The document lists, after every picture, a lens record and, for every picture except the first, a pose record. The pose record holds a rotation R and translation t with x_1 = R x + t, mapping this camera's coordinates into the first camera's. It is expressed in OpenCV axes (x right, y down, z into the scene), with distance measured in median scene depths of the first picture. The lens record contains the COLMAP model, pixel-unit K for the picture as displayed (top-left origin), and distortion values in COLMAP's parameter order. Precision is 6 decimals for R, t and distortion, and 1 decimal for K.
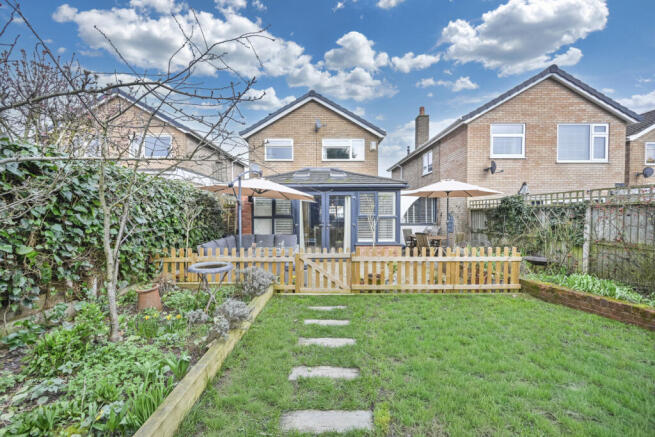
lens RADIAL K [[264.9, 0, 327.0], [0, 264.9, 217.6], [0, 0, 1]] dist [-0.001478, 0.000296]
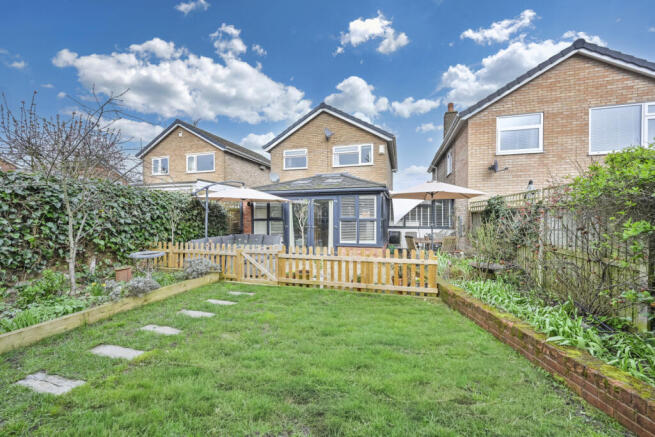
lens RADIAL K [[264.9, 0, 337.1], [0, 264.9, 219.7], [0, 0, 1]] dist [-0.001478, 0.000296]
pose [[0.957810, 0.003457, -0.287382, 0.420348], [-0.004479, 0.999986, -0.002898, 0.001234], [0.287368, 0.004064, 0.957812, -0.024502]]
